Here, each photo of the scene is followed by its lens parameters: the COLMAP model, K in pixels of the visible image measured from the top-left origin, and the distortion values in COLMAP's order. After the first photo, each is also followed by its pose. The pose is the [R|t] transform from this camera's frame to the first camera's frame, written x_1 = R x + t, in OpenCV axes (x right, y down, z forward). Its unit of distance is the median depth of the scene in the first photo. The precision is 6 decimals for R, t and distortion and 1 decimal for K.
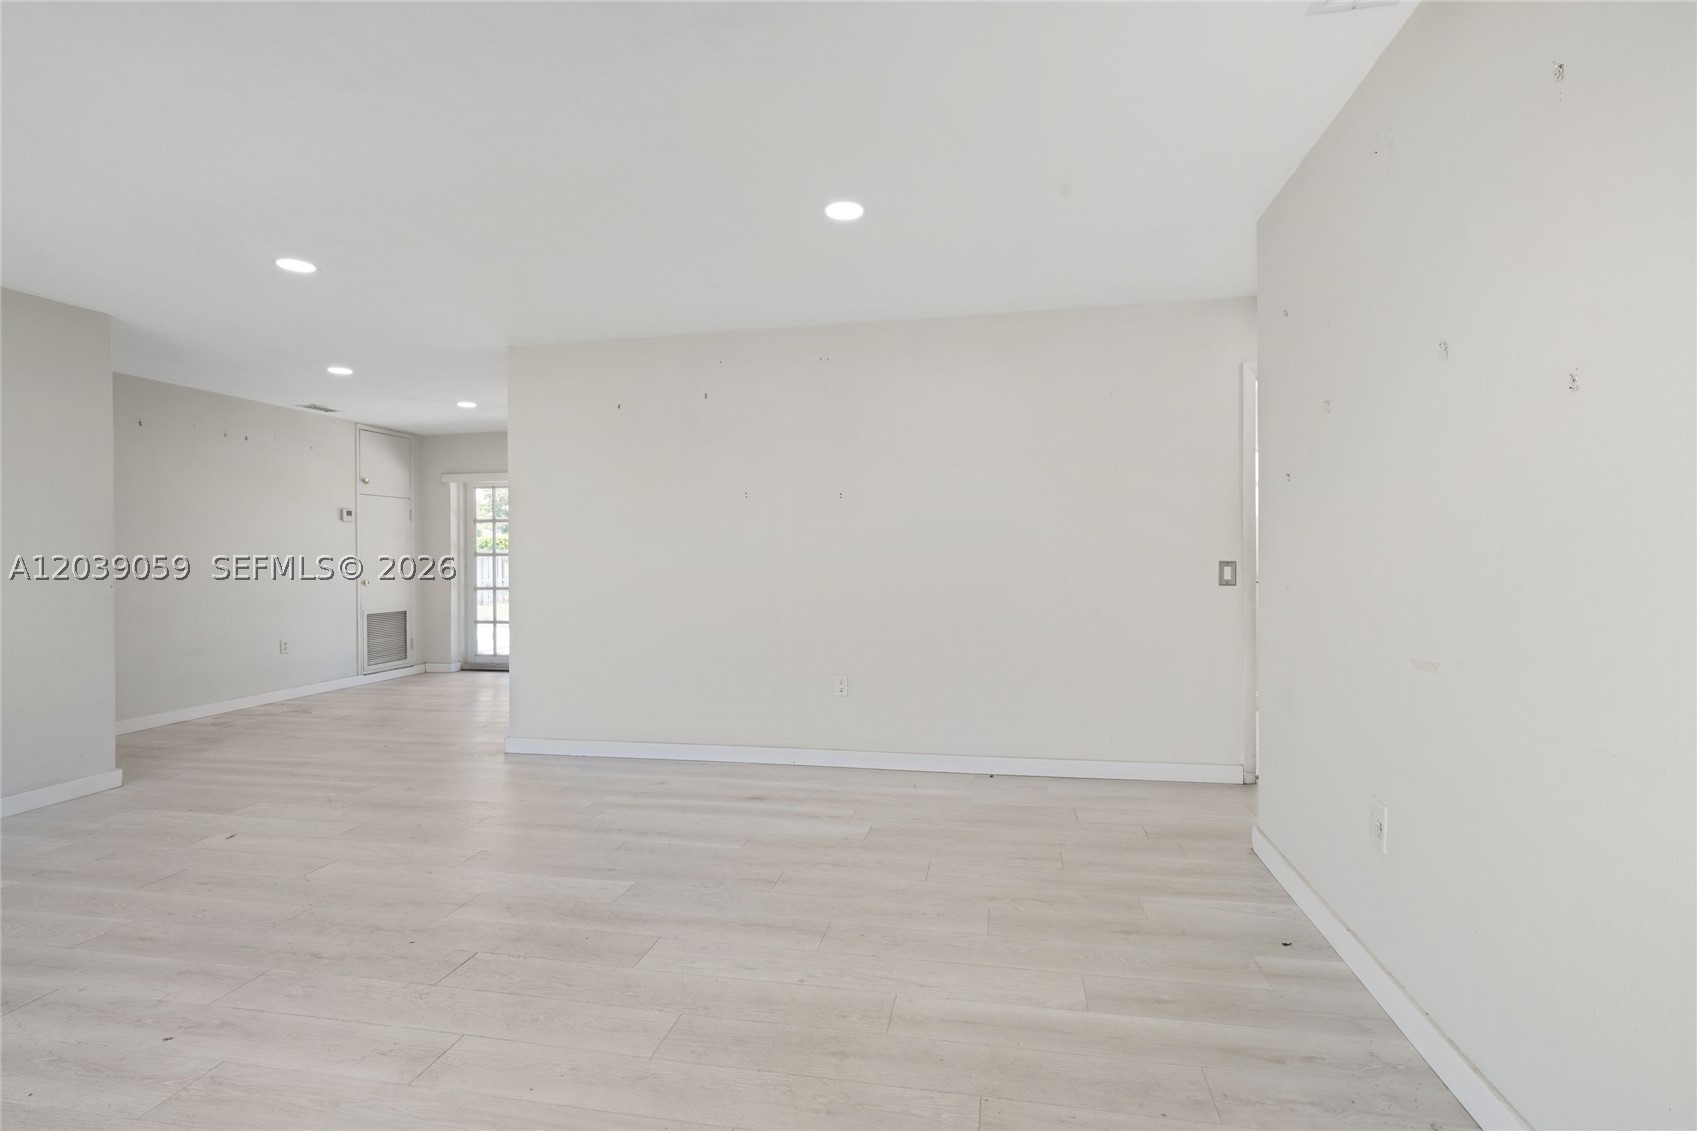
lens RADIAL K [[767.8, 0, 845.0], [0, 767.8, 560.1], [0, 0, 1]] dist [-0.023242, 0.004240]
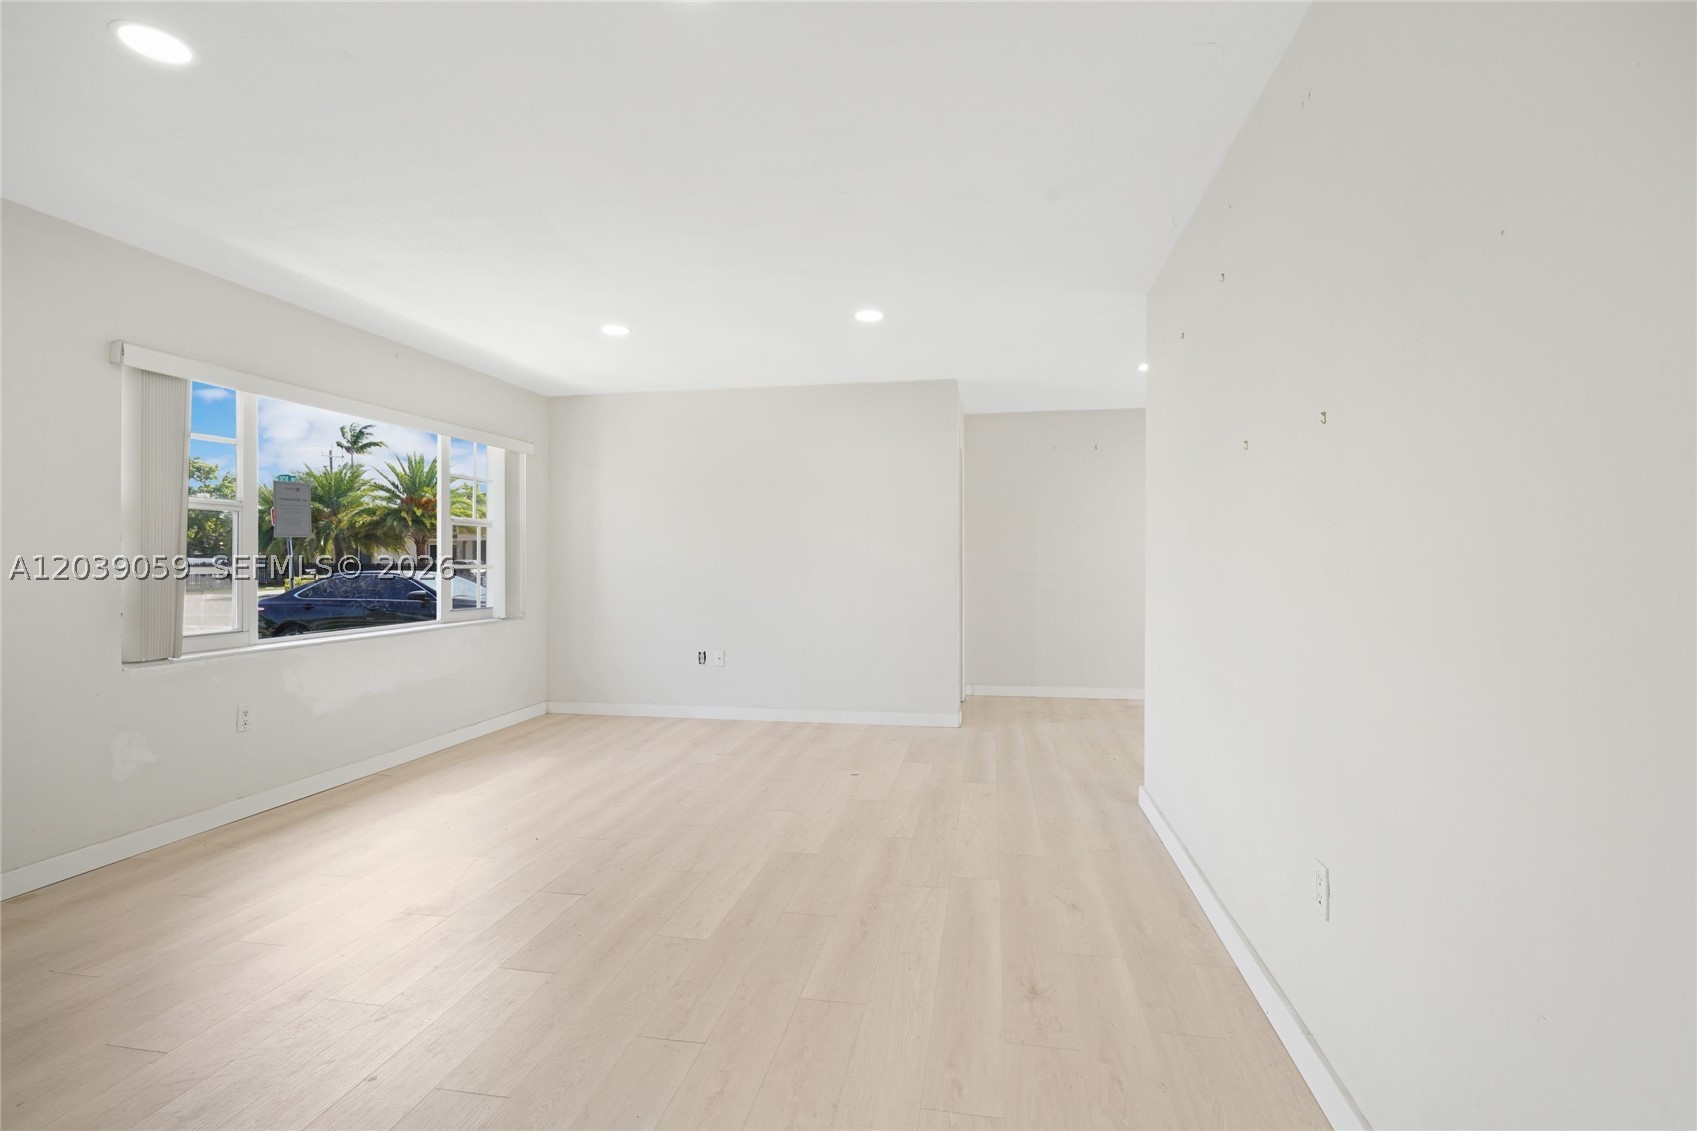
lens RADIAL K [[767.8, 0, 852.5], [0, 767.8, 561.4], [0, 0, 1]] dist [-0.023242, 0.004240]
pose [[0.012458, 0.012853, -0.999840, 0.550178], [0.001768, 0.999916, 0.012876, -0.021025], [0.999921, -0.001928, 0.012434, 1.065999]]
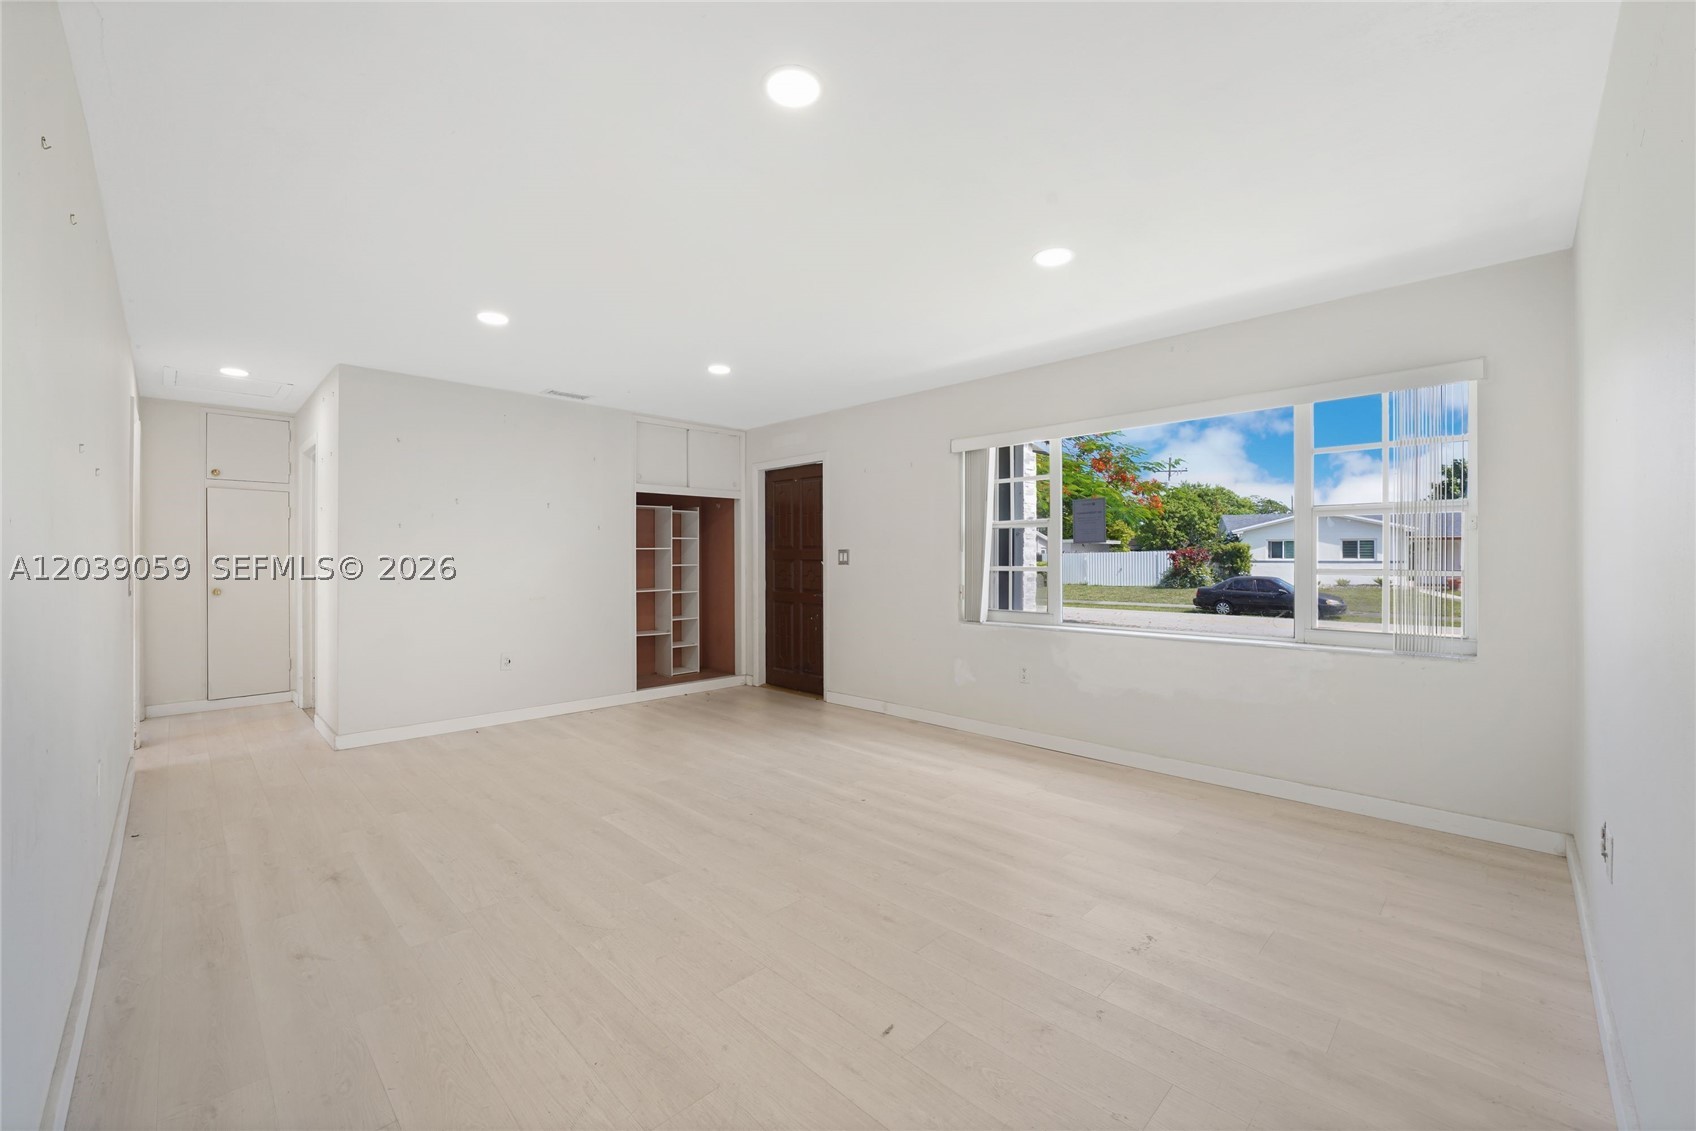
lens RADIAL K [[673.9, 0, 850.3], [0, 673.9, 558.9], [0, 0, 1]] dist [0.001079, 0.000458]
pose [[-0.832473, 0.015374, 0.553852, -1.188565], [0.014071, 0.999879, -0.006605, -0.012122], [-0.553886, 0.002295, -0.832589, 1.596514]]
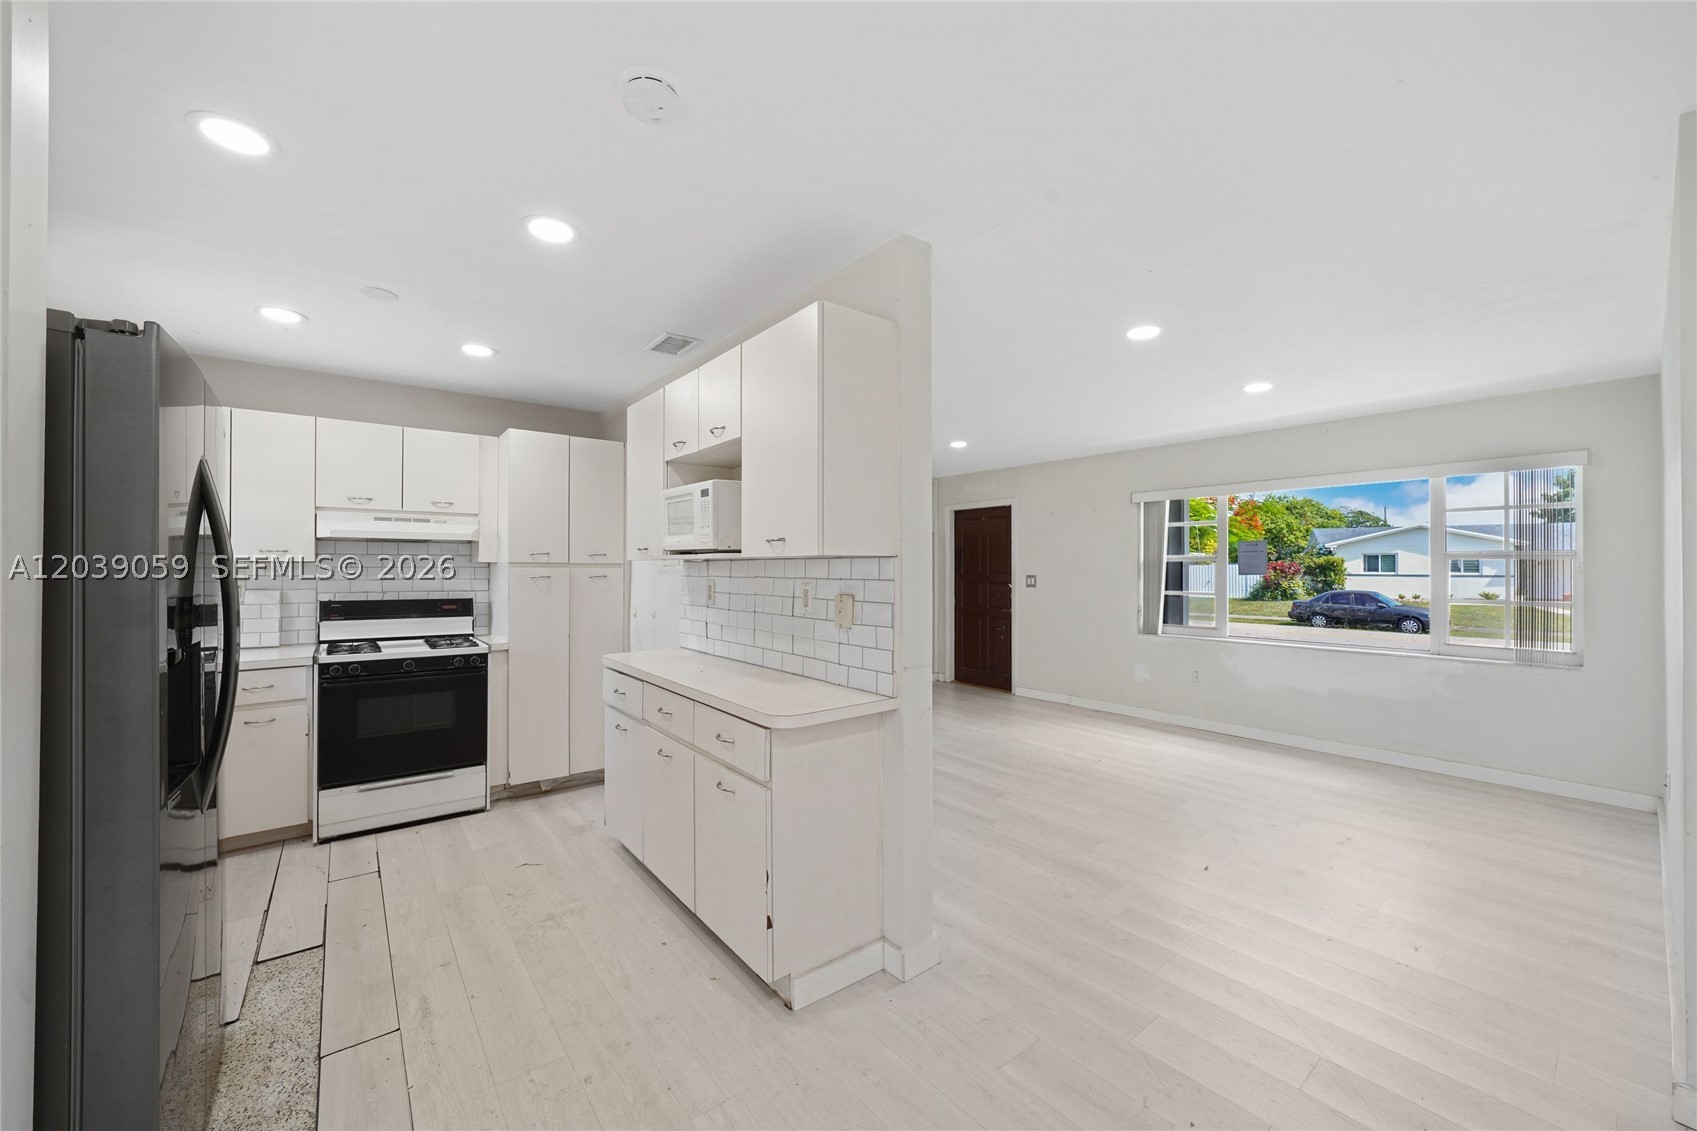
lens RADIAL K [[635.5, 0, 859.8], [0, 635.5, 564.7], [0, 0, 1]] dist [0.001187, 0.000786]
pose [[-0.766690, 0.017741, 0.641772, -1.113615], [0.010737, 0.999833, -0.014812, -0.063345], [-0.641928, -0.004465, -0.766752, 2.184147]]
